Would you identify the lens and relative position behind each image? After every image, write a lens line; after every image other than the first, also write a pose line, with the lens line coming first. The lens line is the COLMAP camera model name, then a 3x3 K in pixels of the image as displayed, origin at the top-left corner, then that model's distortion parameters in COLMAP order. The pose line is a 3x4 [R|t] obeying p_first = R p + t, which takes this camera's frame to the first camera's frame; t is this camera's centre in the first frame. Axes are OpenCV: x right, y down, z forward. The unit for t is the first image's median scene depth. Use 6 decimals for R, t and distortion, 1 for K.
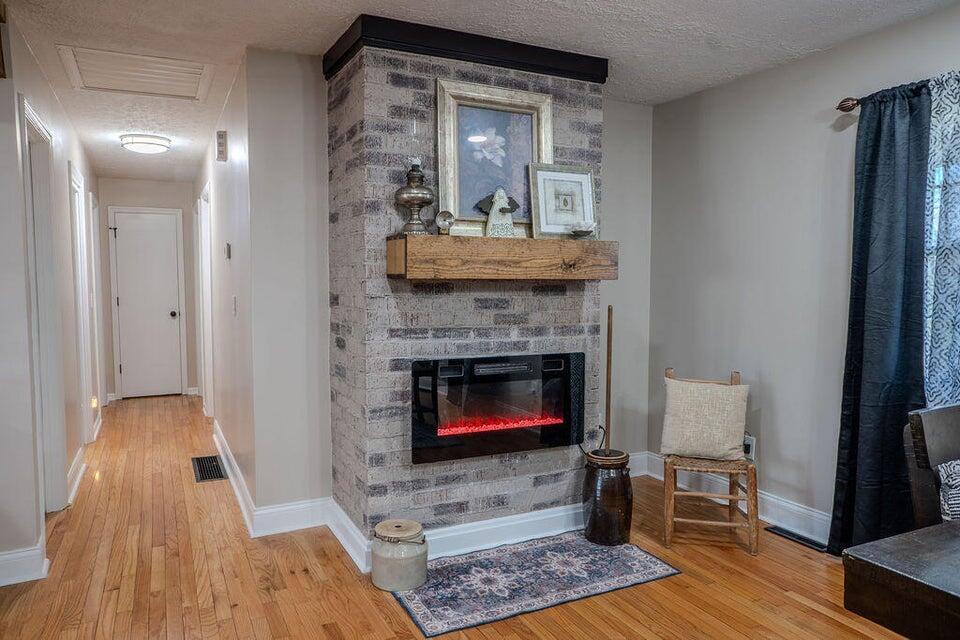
lens RADIAL K [[663.6, 0, 477.7], [0, 663.6, 315.8], [0, 0, 1]] dist [-0.009812, 0.024745]
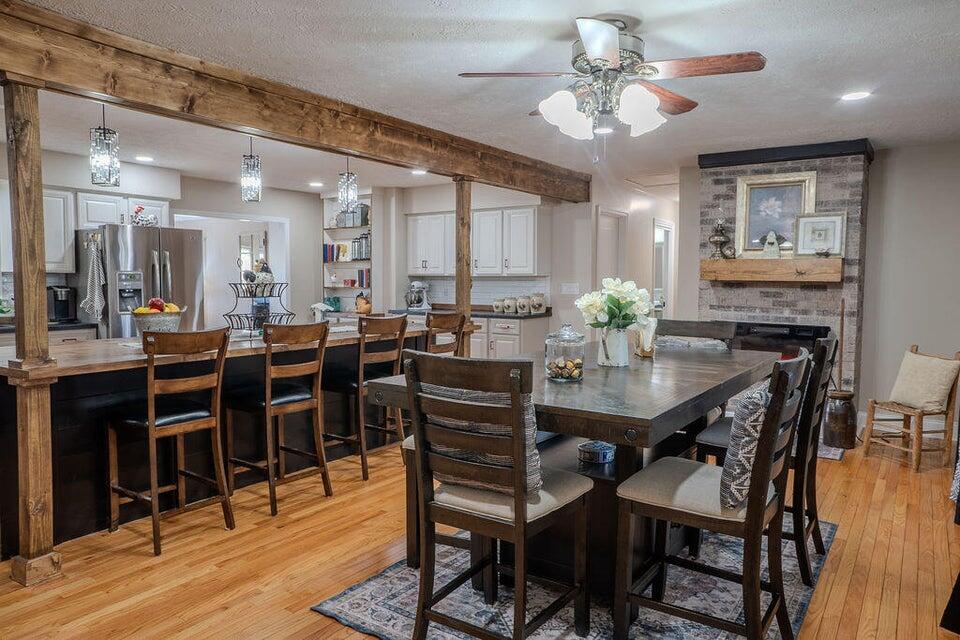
lens RADIAL K [[663.6, 0, 477.3], [0, 663.6, 322.6], [0, 0, 1]] dist [-0.009812, 0.024745]
pose [[0.495549, 0.065141, -0.866134, 1.200502], [-0.049236, 0.997687, 0.046865, 0.012953], [0.867183, 0.019421, 0.497610, -0.587255]]
